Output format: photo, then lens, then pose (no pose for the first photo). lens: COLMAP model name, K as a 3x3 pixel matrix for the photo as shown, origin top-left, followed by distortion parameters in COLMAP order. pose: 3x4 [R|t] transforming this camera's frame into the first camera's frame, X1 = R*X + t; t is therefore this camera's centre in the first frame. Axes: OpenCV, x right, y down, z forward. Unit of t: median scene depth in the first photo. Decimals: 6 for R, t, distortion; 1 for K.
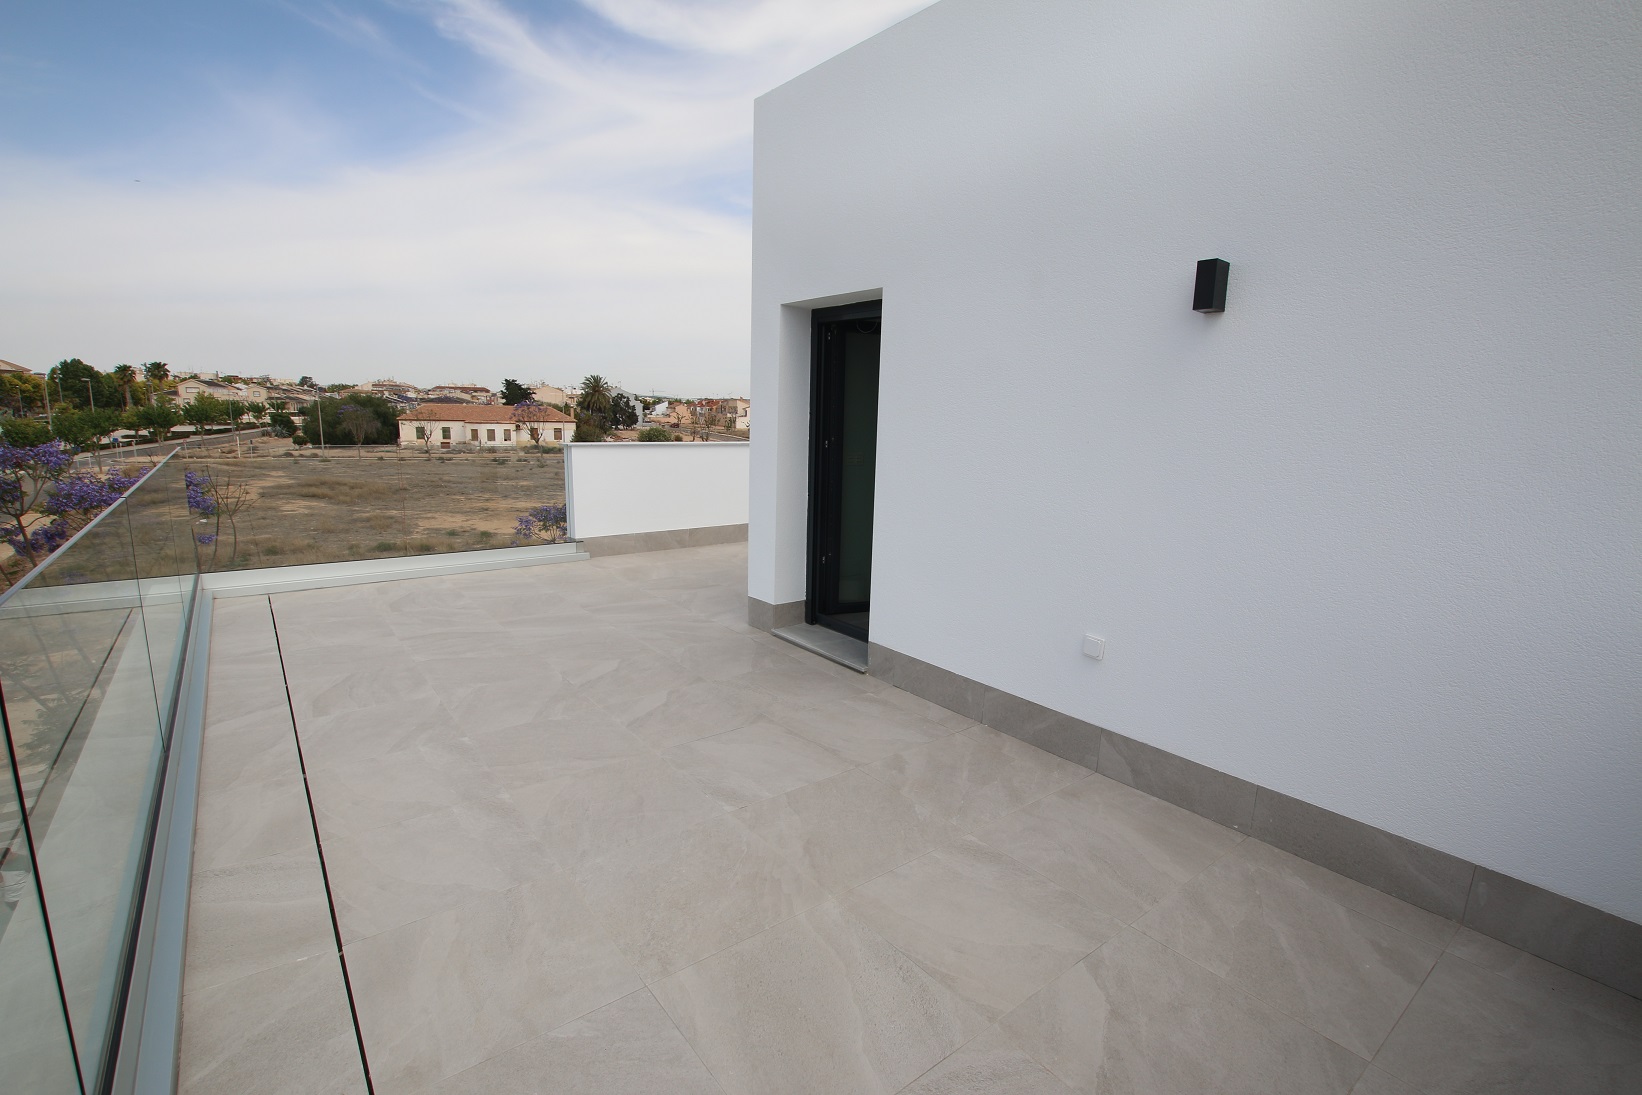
lens RADIAL K [[753.1, 0, 817.1], [0, 753.1, 550.1], [0, 0, 1]] dist [-0.029519, 0.006151]
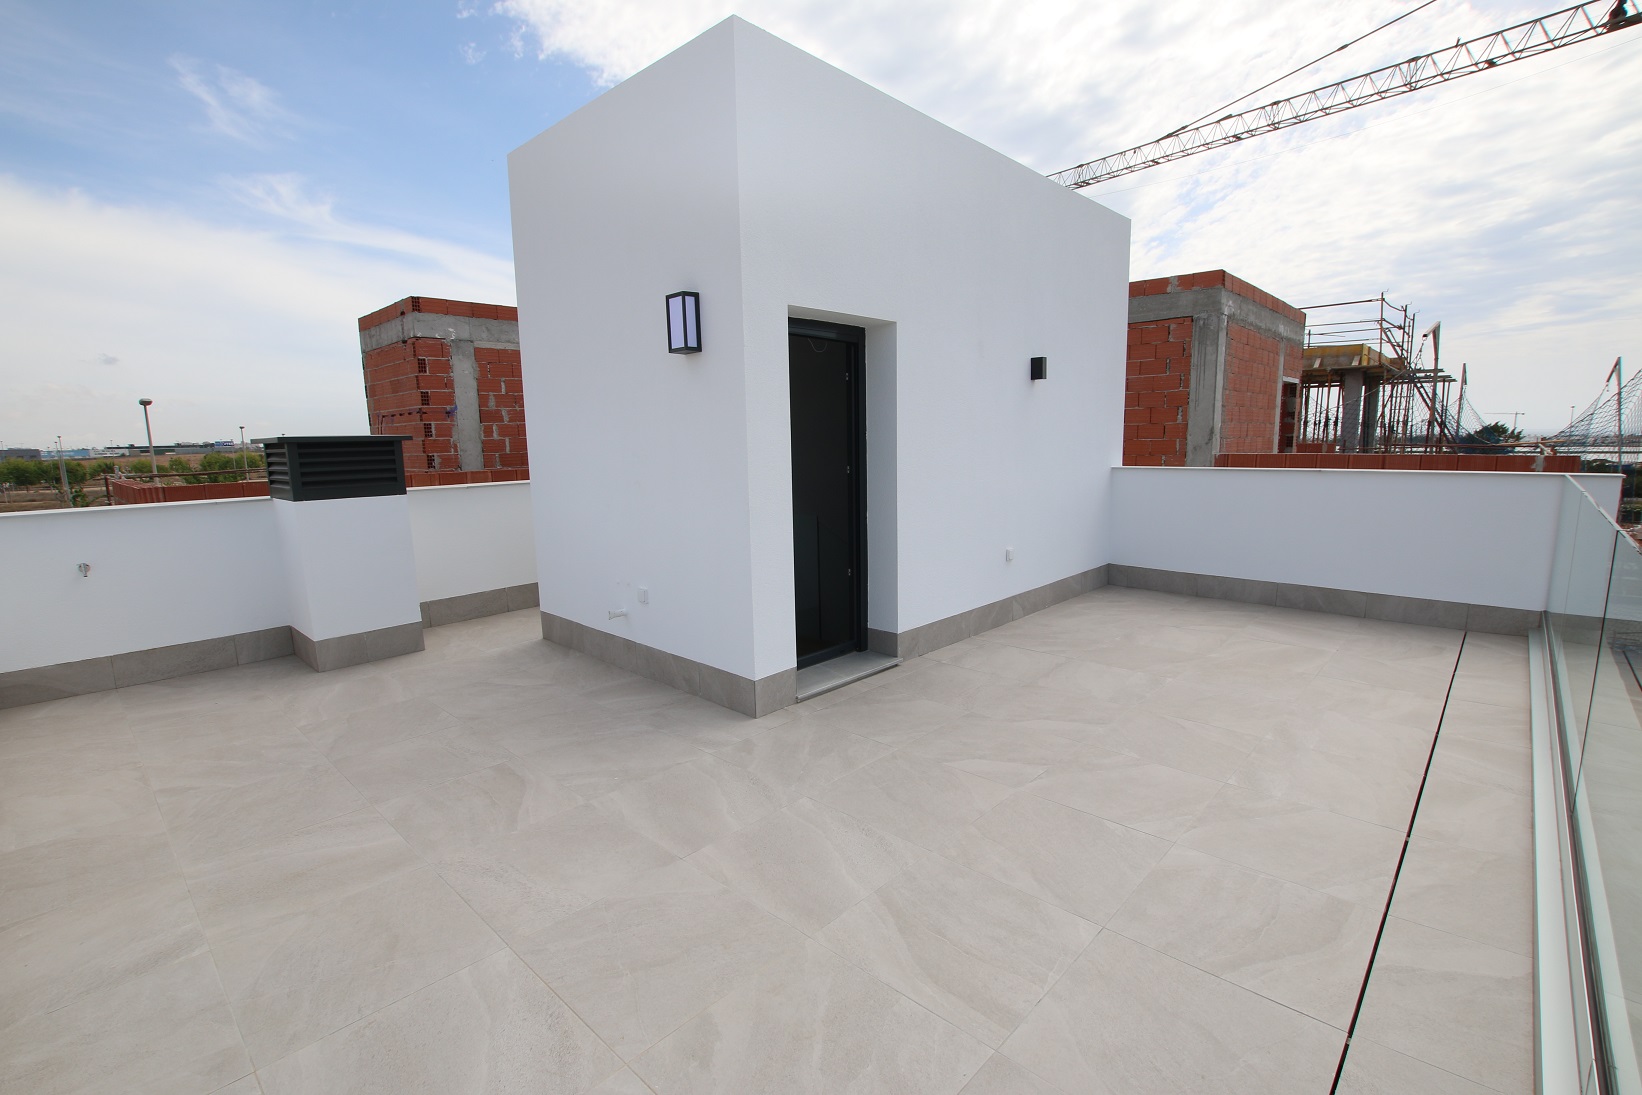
lens RADIAL K [[753.1, 0, 810.1], [0, 753.1, 557.5], [0, 0, 1]] dist [-0.029519, 0.006151]
pose [[-0.149934, -0.177489, 0.972634, -1.121264], [0.189691, 0.960315, 0.204482, -0.278243], [-0.970328, 0.215159, -0.110316, 1.391560]]
